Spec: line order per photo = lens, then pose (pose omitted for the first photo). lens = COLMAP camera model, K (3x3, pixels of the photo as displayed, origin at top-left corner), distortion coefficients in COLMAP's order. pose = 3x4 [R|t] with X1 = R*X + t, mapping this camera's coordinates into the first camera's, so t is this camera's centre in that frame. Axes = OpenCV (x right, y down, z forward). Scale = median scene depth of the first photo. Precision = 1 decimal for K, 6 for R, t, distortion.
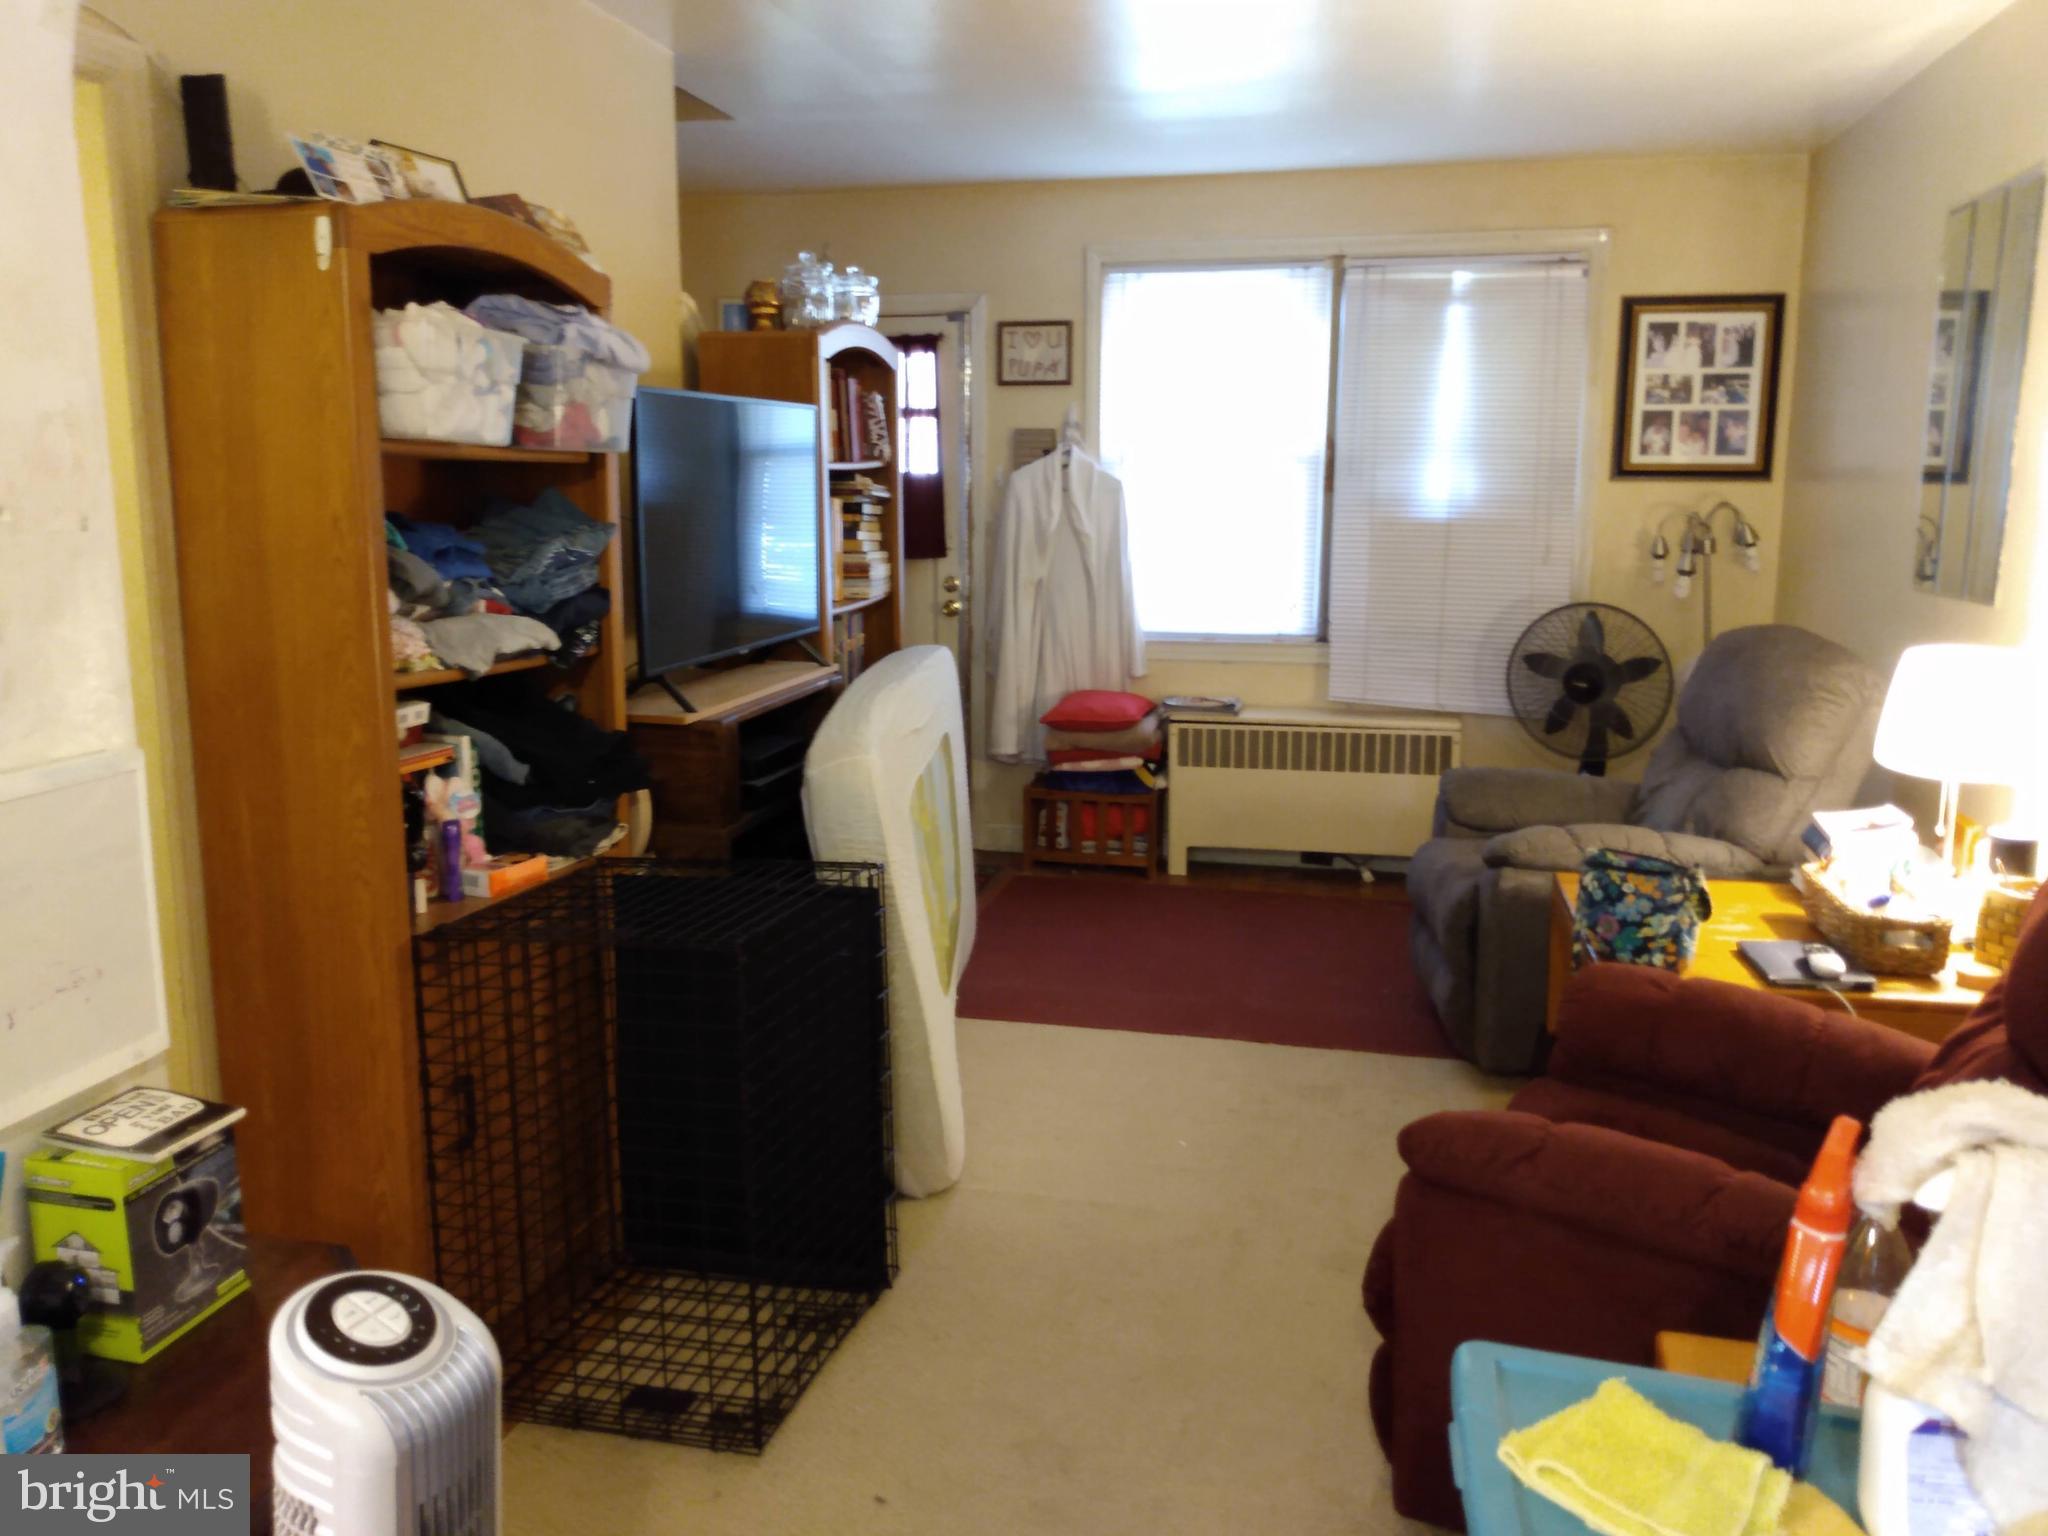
lens RADIAL K [[1569.9, 0, 1014.2], [0, 1569.9, 737.6], [0, 0, 1]] dist [0.085154, -0.158620]
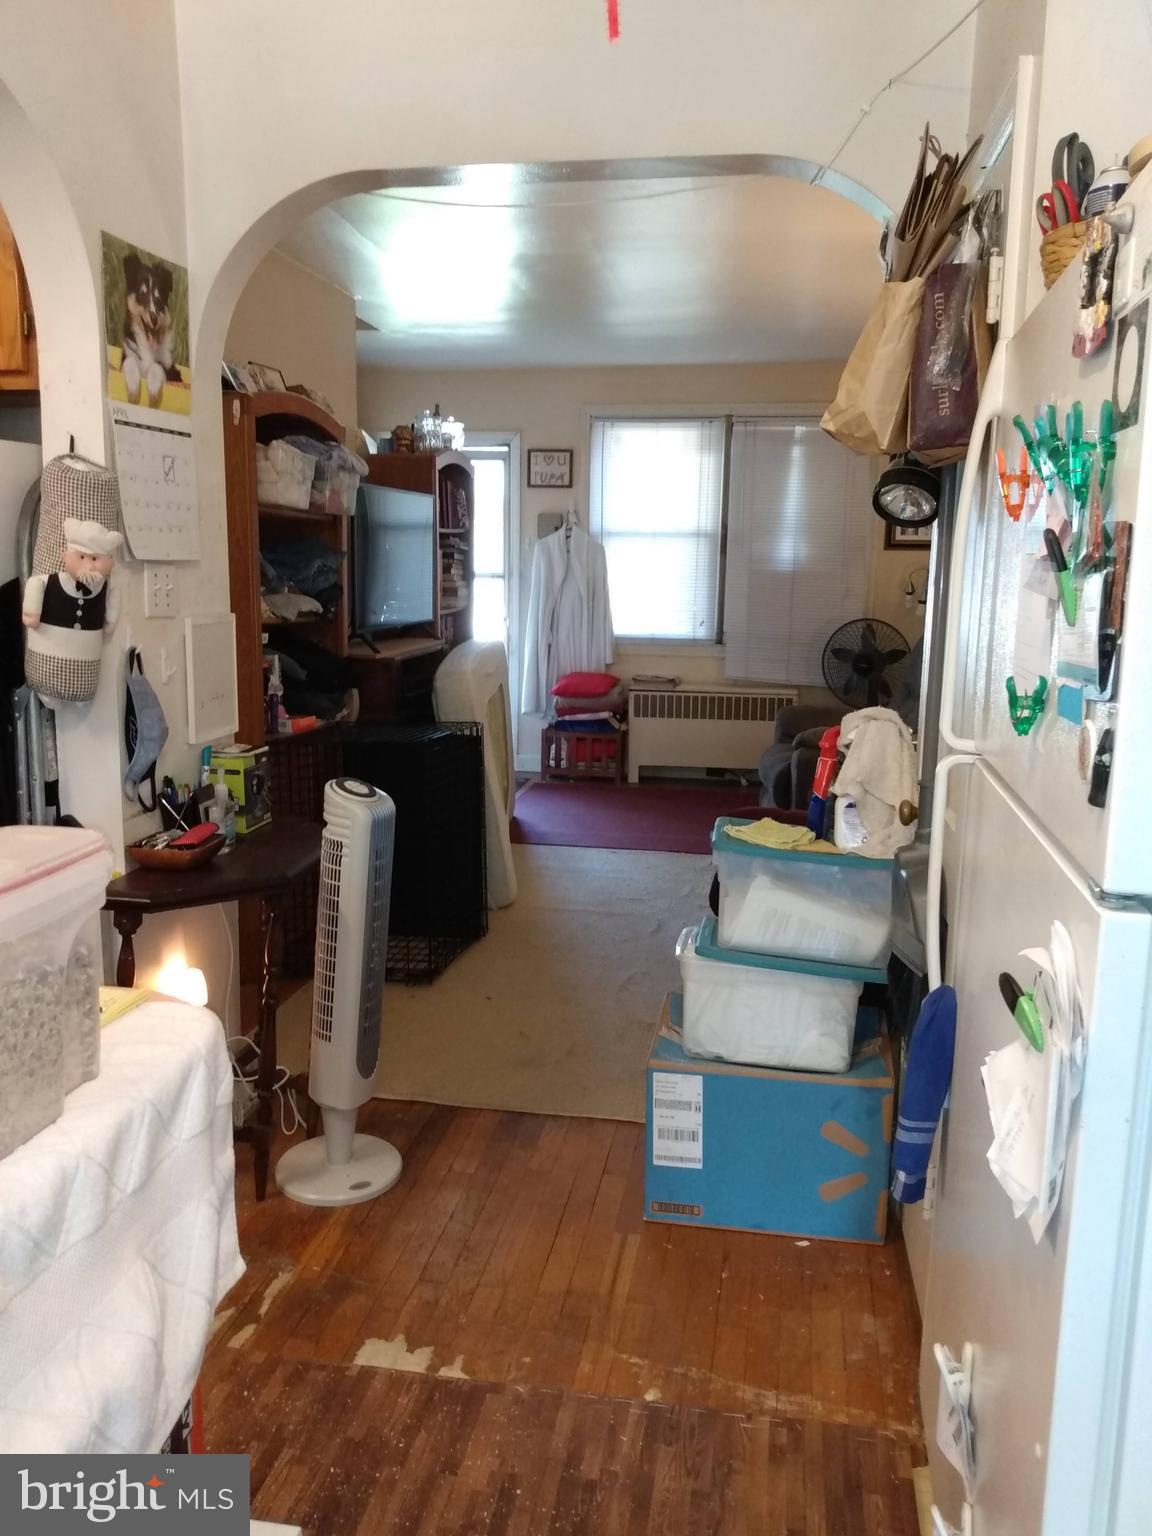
lens RADIAL K [[1177.4, 0, 581.4], [0, 1177.4, 763.6], [0, 0, 1]] dist [0.085154, -0.158620]
pose [[0.998511, 0.007665, 0.054009, -0.026680], [-0.008023, 0.999947, 0.006410, 0.083170], [-0.053957, -0.006834, 0.998520, -0.350831]]
